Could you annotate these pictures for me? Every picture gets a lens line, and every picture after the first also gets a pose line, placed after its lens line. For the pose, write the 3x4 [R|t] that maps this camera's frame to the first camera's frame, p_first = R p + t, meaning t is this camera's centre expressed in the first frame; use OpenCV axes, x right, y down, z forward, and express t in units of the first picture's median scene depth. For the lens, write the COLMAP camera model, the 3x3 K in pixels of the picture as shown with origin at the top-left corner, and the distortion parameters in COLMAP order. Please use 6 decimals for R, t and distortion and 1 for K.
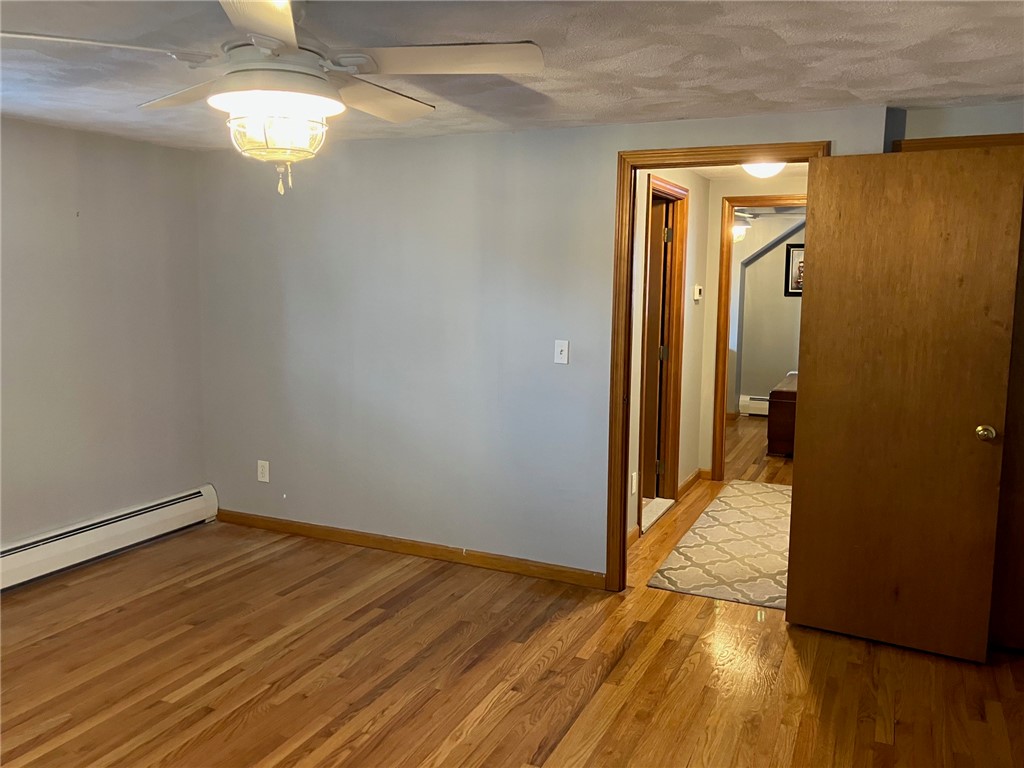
lens RADIAL K [[852.6, 0, 520.9], [0, 852.6, 377.5], [0, 0, 1]] dist [0.017628, -0.014368]
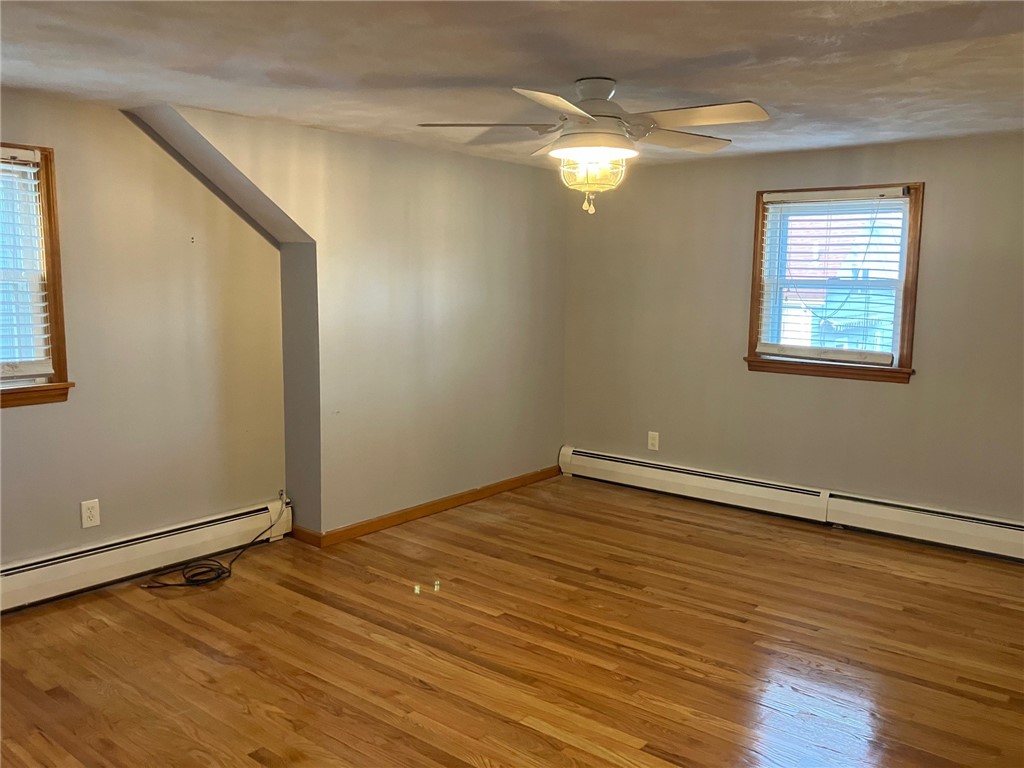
lens RADIAL K [[852.6, 0, 498.6], [0, 852.6, 403.3], [0, 0, 1]] dist [0.017628, -0.014368]
pose [[-0.259232, 0.136121, -0.956175, 0.653310], [-0.130890, 0.975933, 0.174420, -0.068887], [0.956905, 0.170369, -0.235176, 0.666415]]
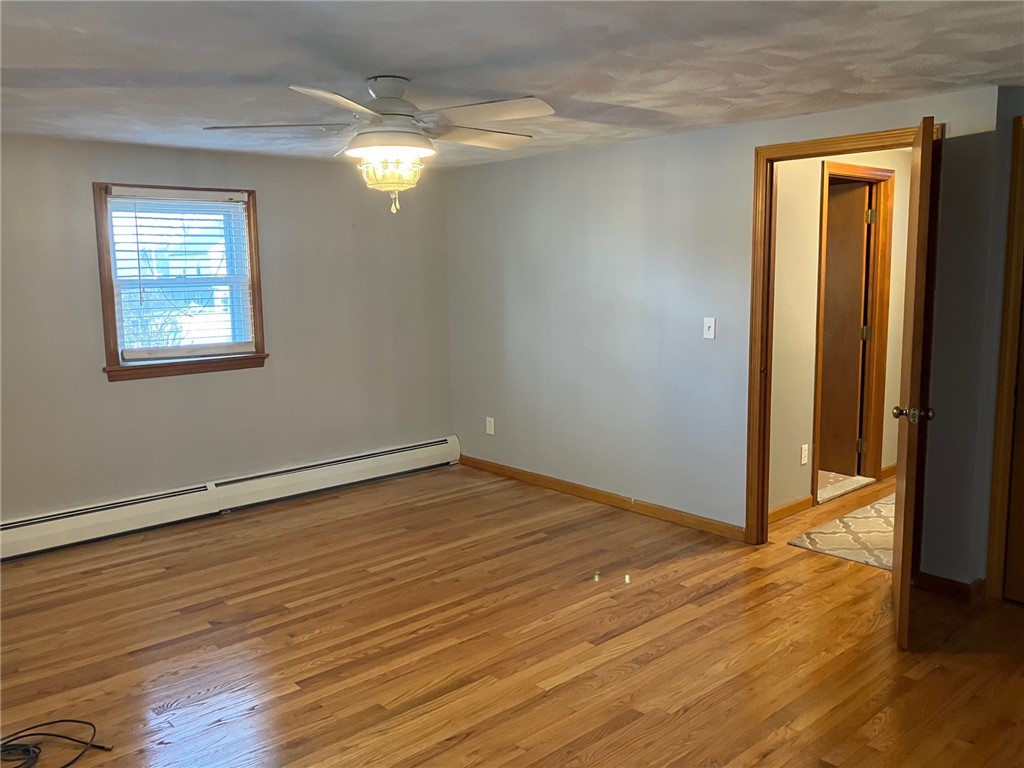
lens RADIAL K [[852.6, 0, 511.0], [0, 852.6, 384.3], [0, 0, 1]] dist [0.017628, -0.014368]
pose [[0.917338, 0.030250, -0.396958, 0.267499], [-0.021658, 0.999424, 0.026111, 0.021179], [0.397520, -0.015355, 0.917465, -0.148867]]
